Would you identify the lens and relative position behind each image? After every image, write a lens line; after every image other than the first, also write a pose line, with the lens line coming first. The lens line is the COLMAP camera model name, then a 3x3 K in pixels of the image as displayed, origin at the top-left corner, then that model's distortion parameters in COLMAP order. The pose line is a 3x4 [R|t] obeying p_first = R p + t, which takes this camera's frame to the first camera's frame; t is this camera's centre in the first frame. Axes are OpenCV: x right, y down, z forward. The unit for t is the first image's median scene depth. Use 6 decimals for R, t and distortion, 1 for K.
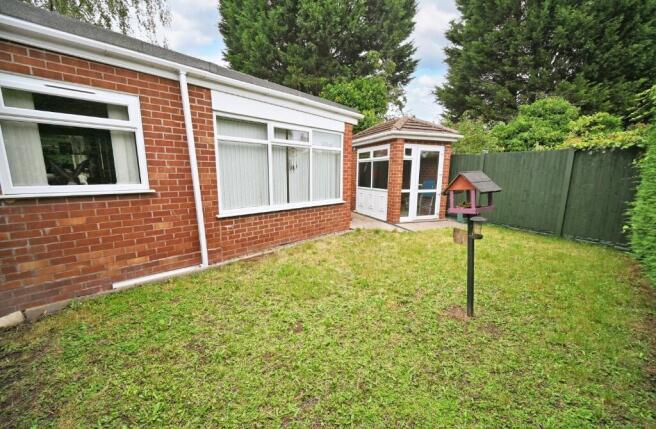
lens RADIAL K [[267.1, 0, 329.9], [0, 267.1, 213.6], [0, 0, 1]] dist [-0.001205, -0.000122]
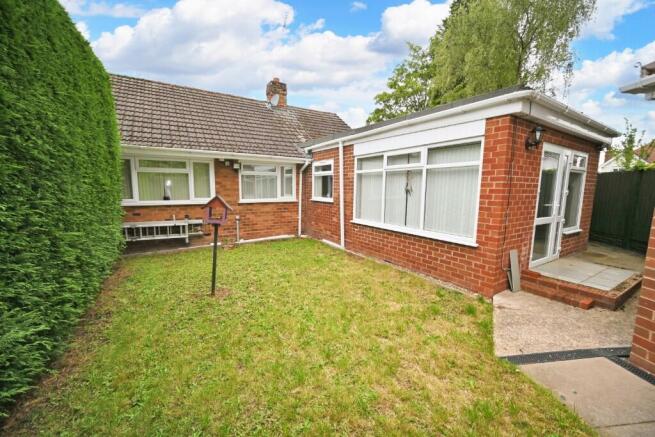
lens RADIAL K [[257.3, 0, 327.9], [0, 257.3, 221.1], [0, 0, 1]] dist [-0.001799, -0.000207]
pose [[-0.265037, 0.093827, -0.959662, 1.060755], [-0.183723, 0.972107, 0.145784, -0.183404], [0.946573, 0.214950, -0.240407, 1.199251]]
